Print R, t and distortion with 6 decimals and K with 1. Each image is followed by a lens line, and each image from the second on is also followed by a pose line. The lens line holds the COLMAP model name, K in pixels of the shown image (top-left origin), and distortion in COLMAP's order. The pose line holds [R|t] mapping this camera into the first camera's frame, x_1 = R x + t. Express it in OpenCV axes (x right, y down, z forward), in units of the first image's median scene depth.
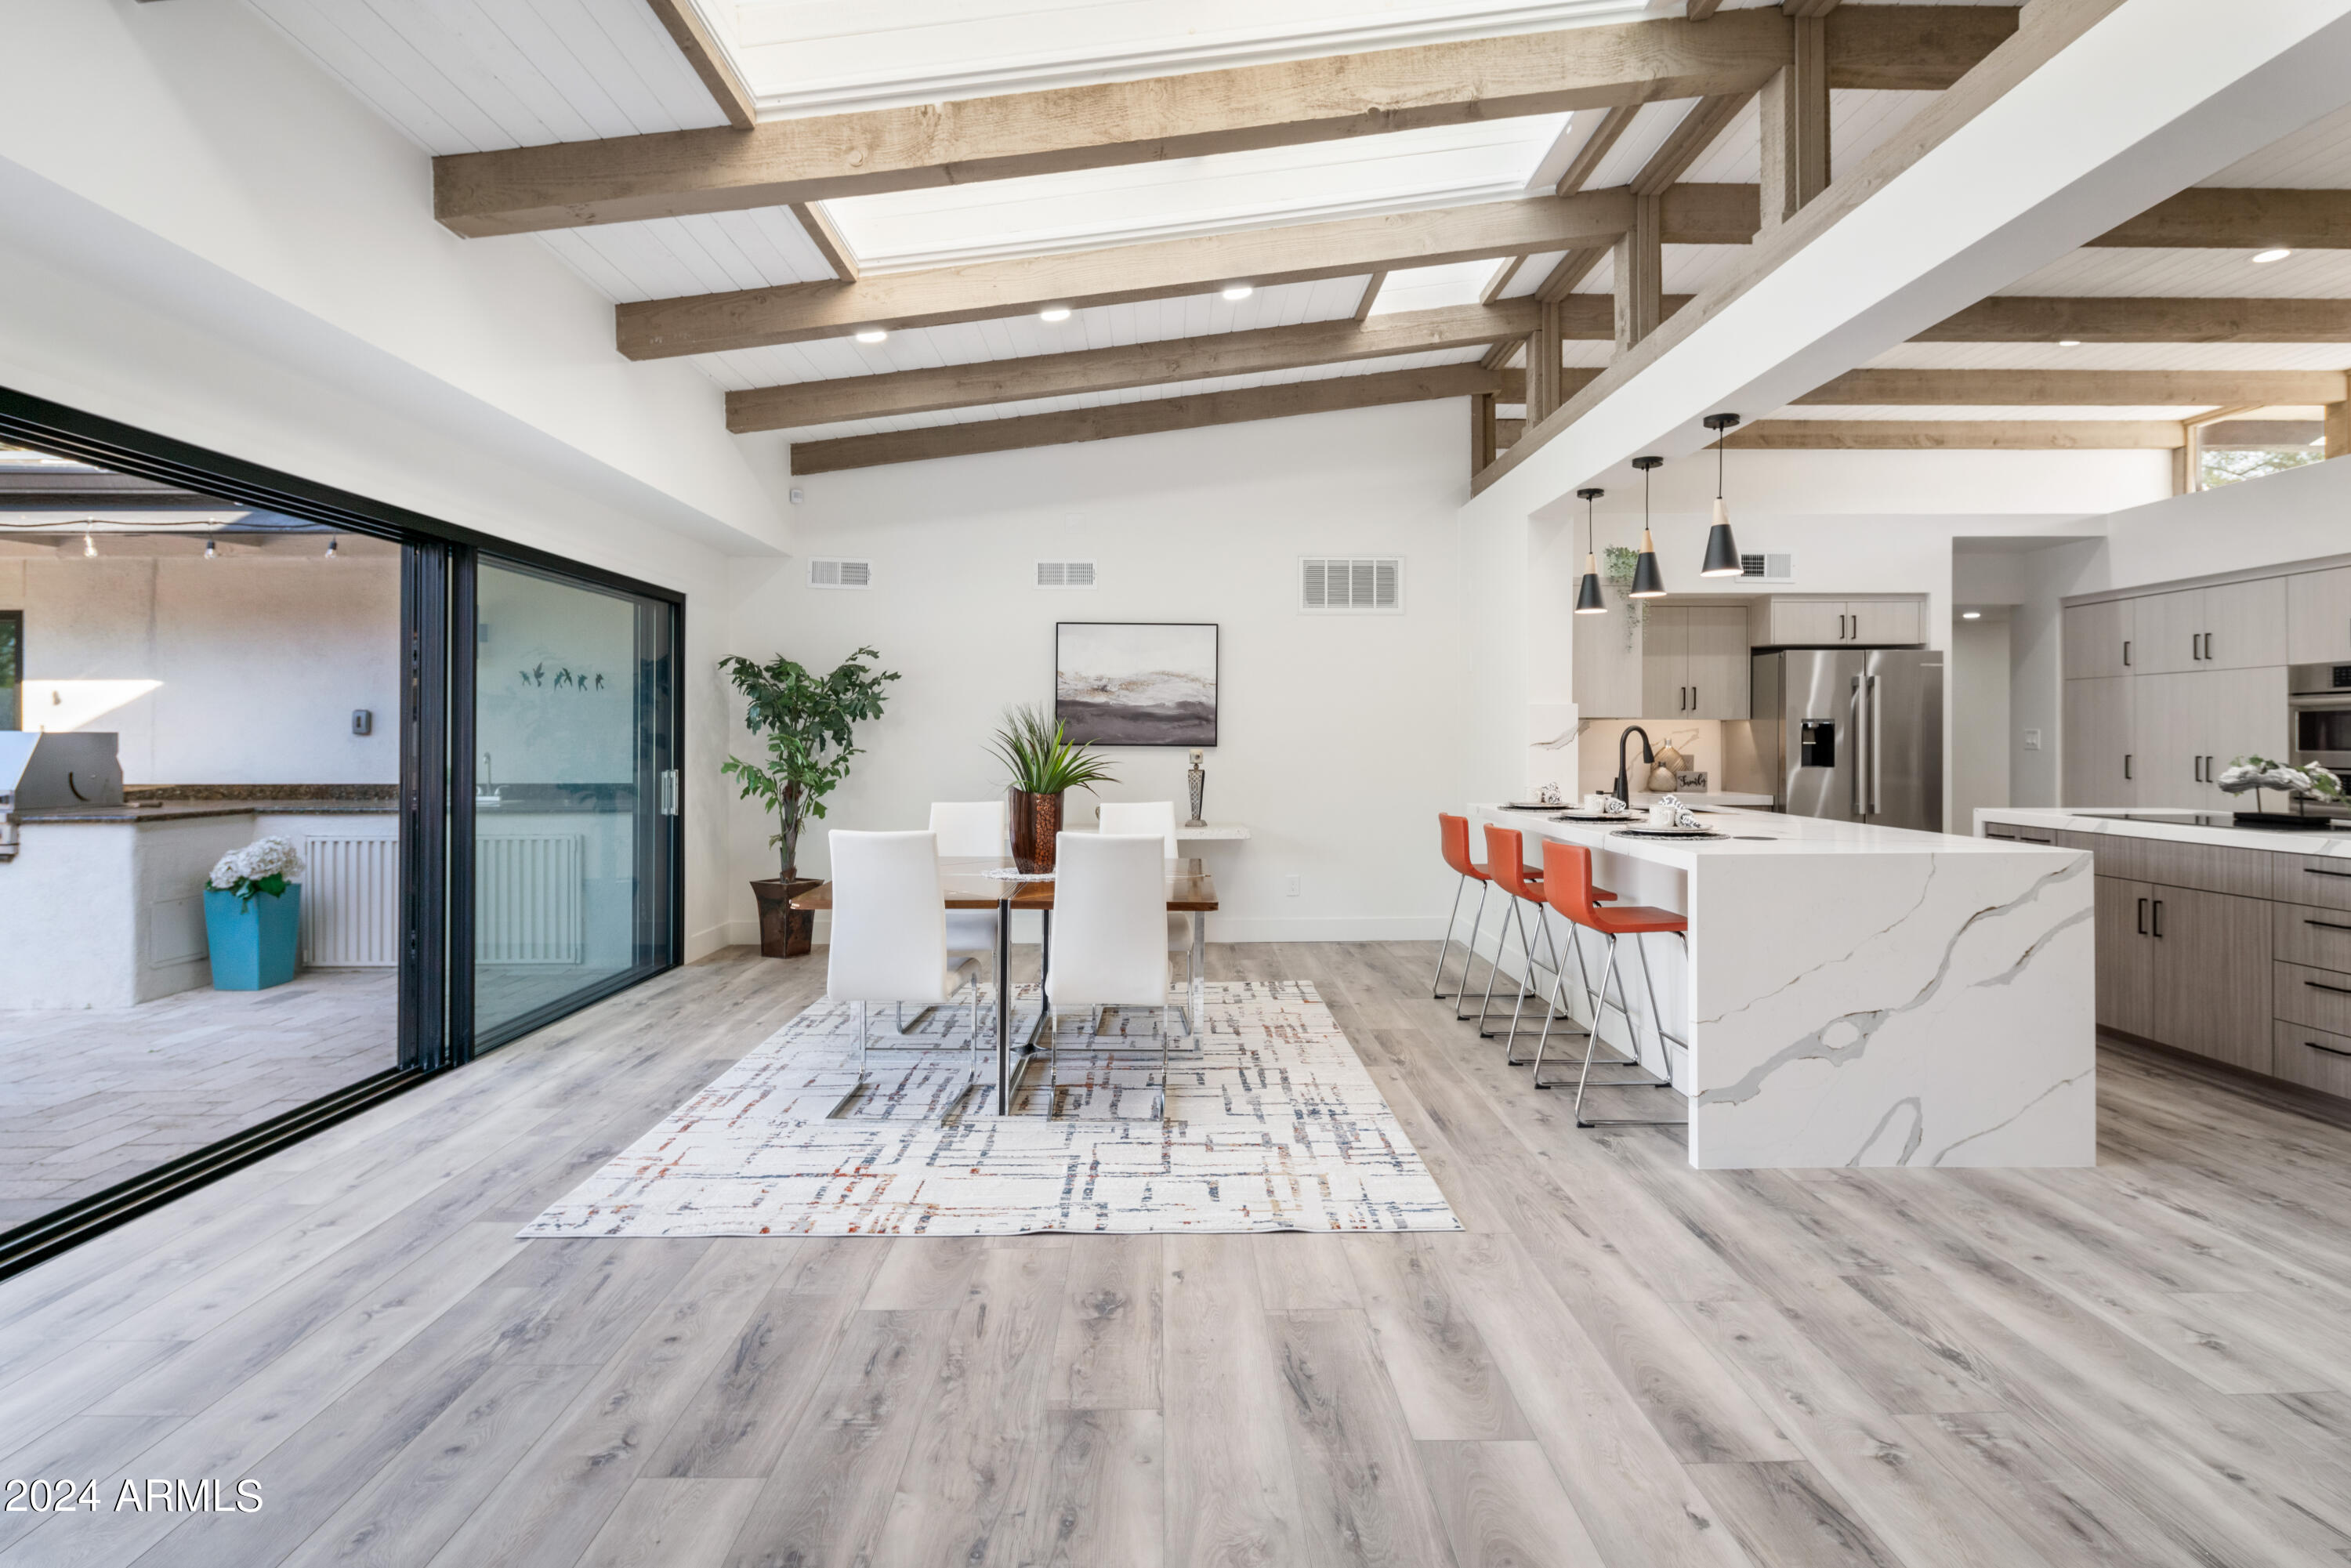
lens RADIAL K [[1170.0, 0, 1177.0], [0, 1170.0, 735.8], [0, 0, 1]] dist [0.005960, -0.005747]
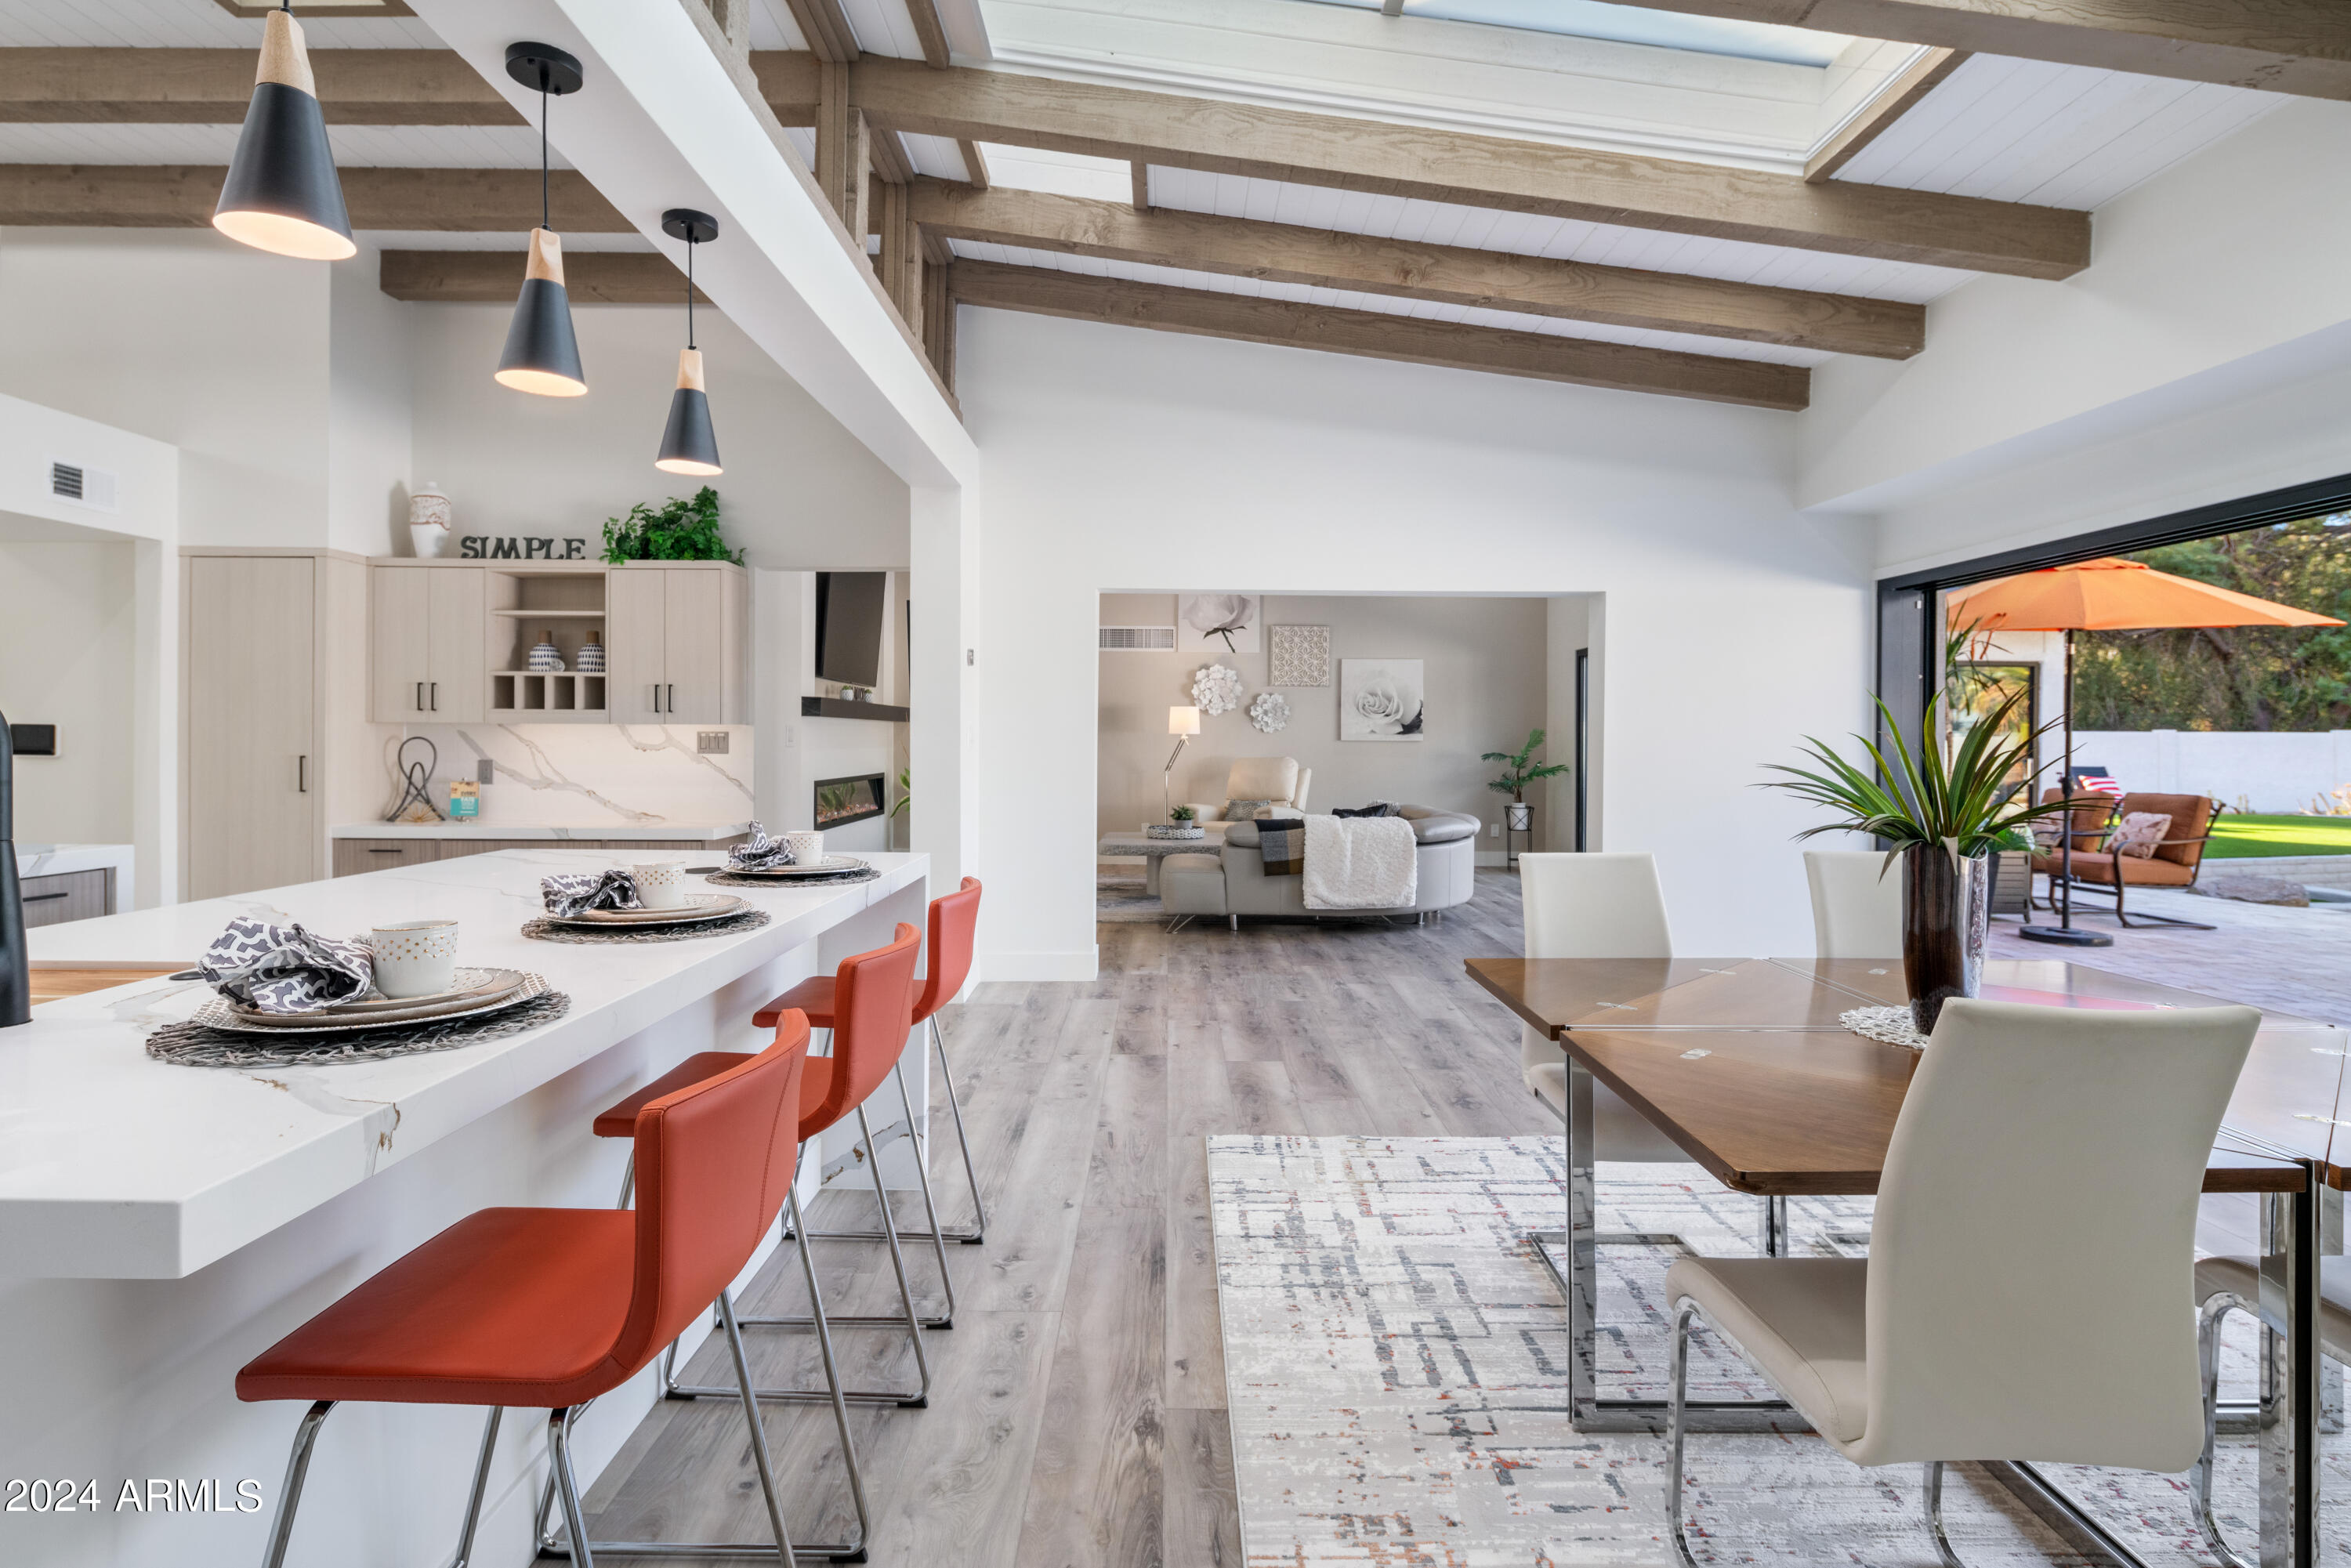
lens RADIAL K [[1196.8, 0, 1165.7], [0, 1196.8, 743.0], [0, 0, 1]] dist [0.001825, -0.002343]
pose [[-0.999822, -0.005101, 0.018157, 0.187048], [-0.005119, 0.999986, -0.000918, 0.008557], [-0.018152, -0.001011, -0.999835, 1.574721]]
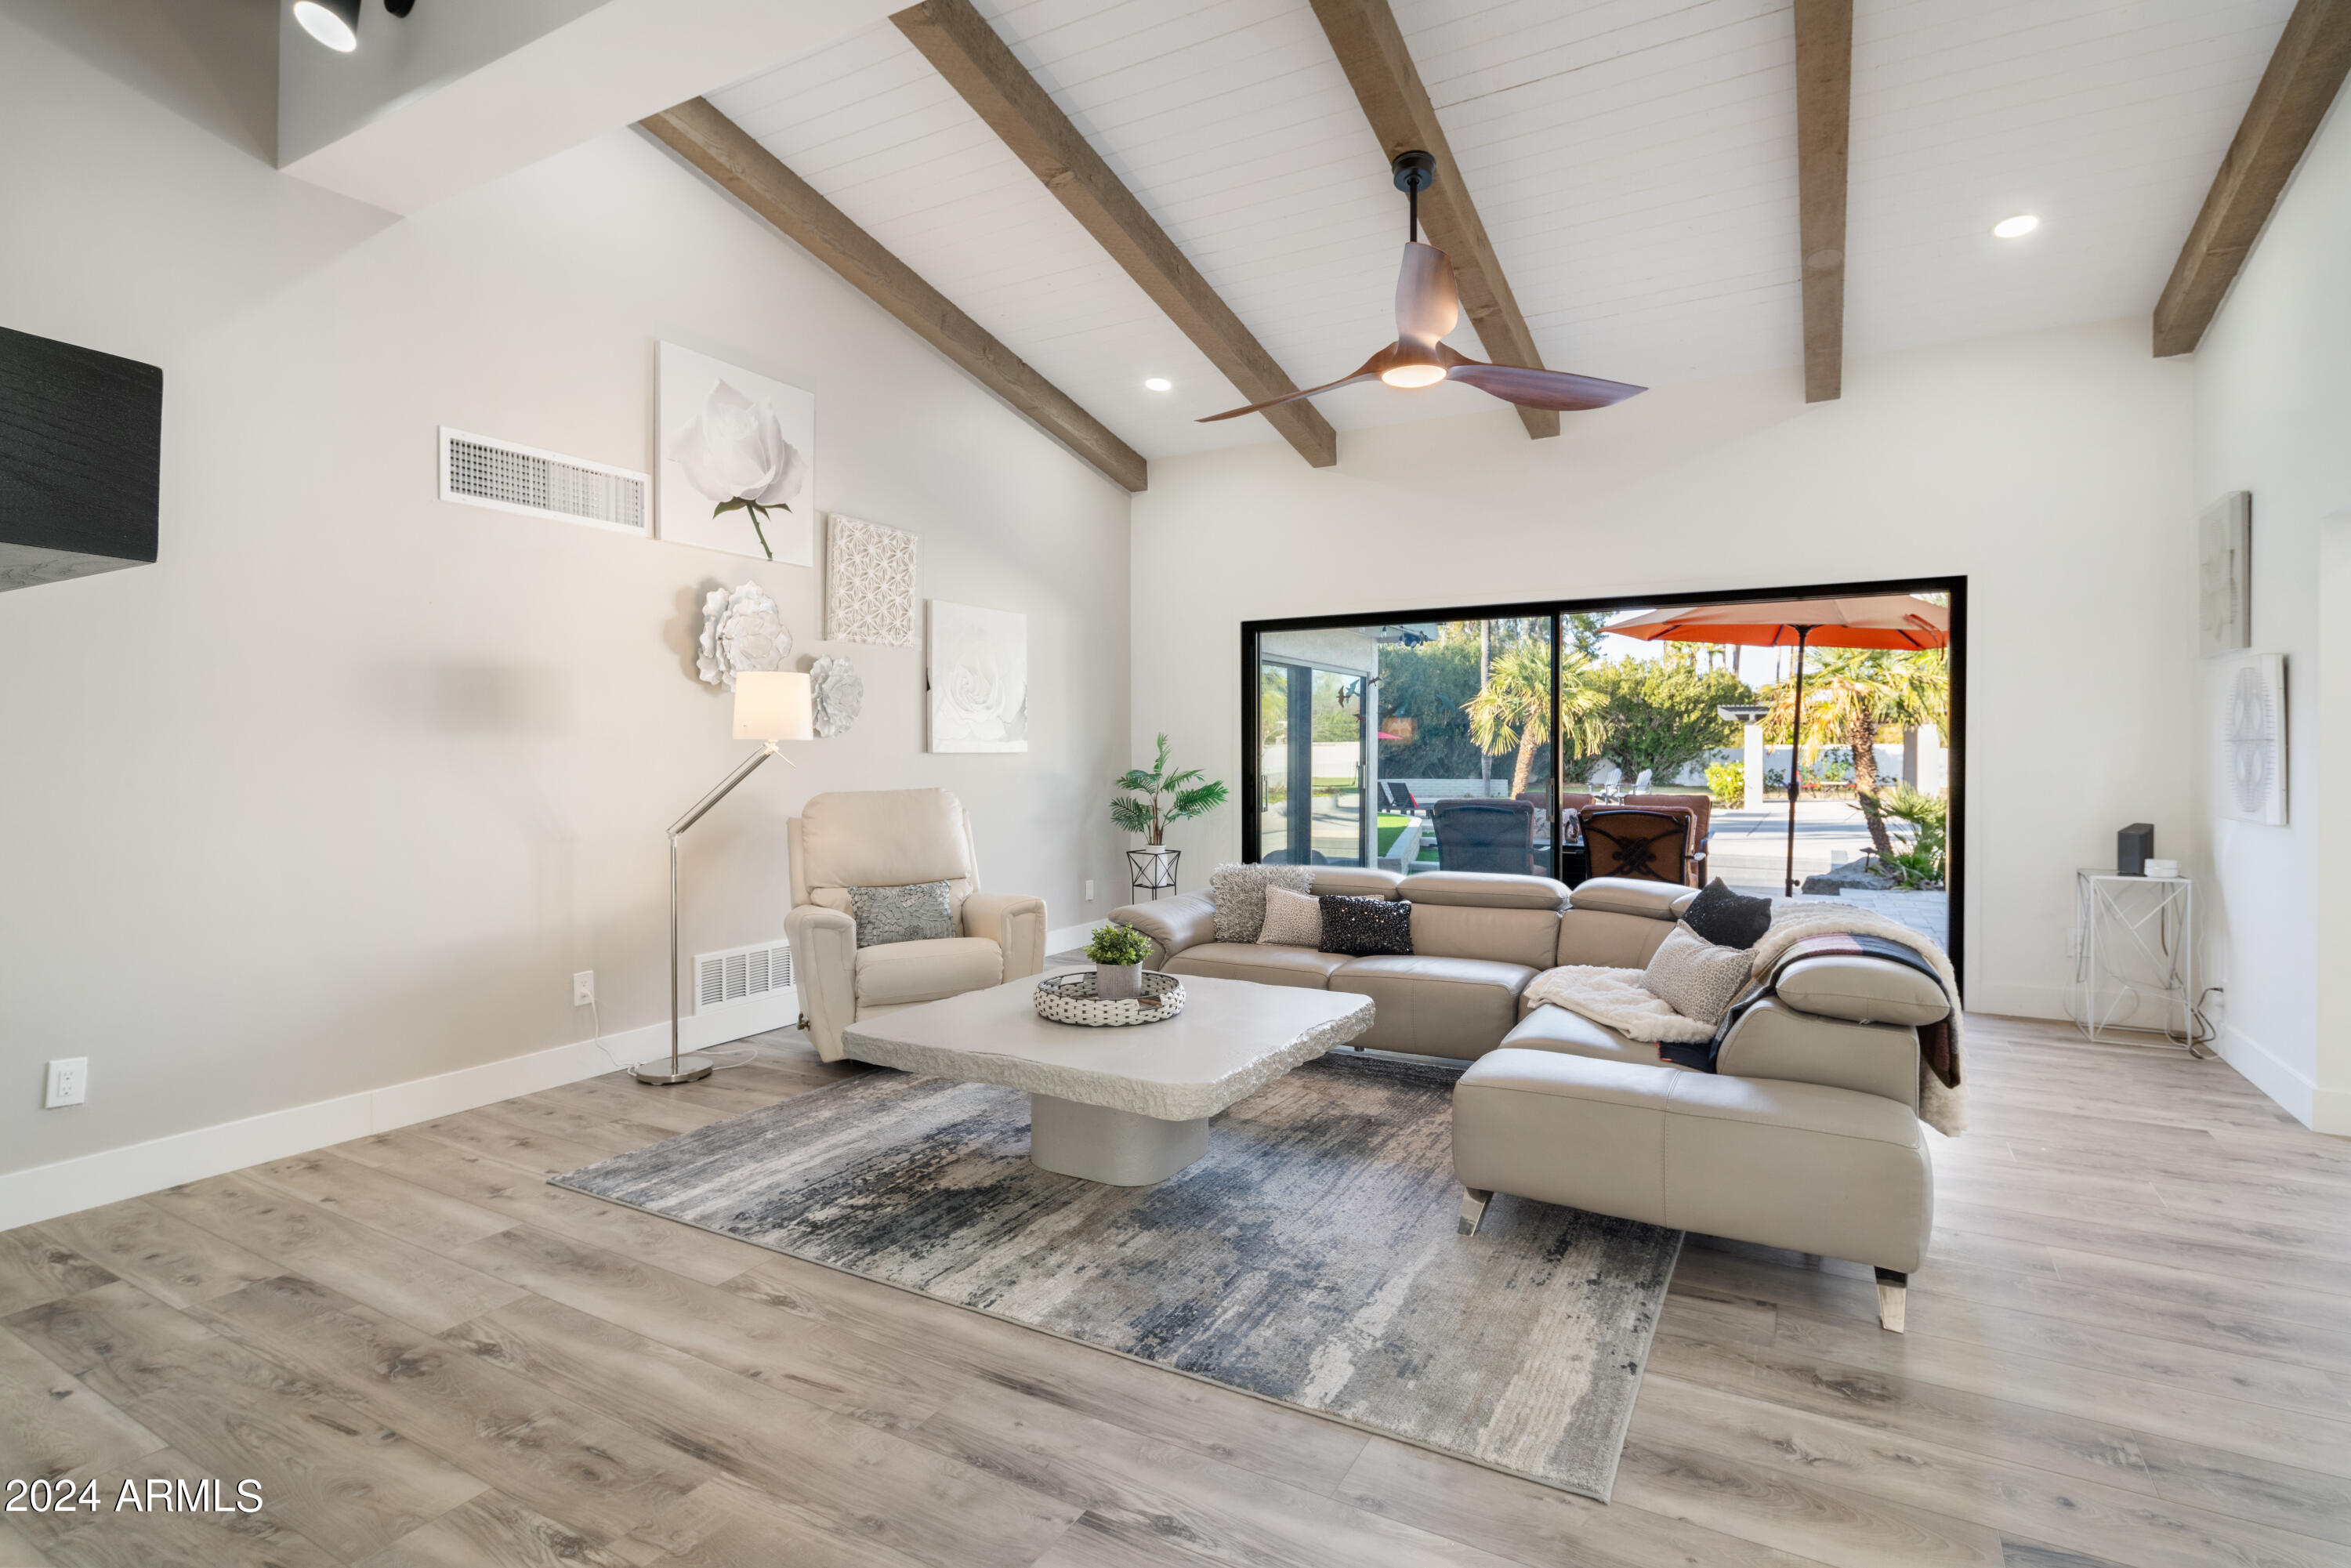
lens RADIAL K [[1155.2, 0, 1168.7], [0, 1155.2, 758.6], [0, 0, 1]] dist [0.004926, -0.004811]
pose [[-0.513978, 0.007142, -0.857774, 0.891137], [0.004456, 0.999974, 0.005656, -0.001513], [0.857792, -0.000915, -0.513996, -0.196705]]
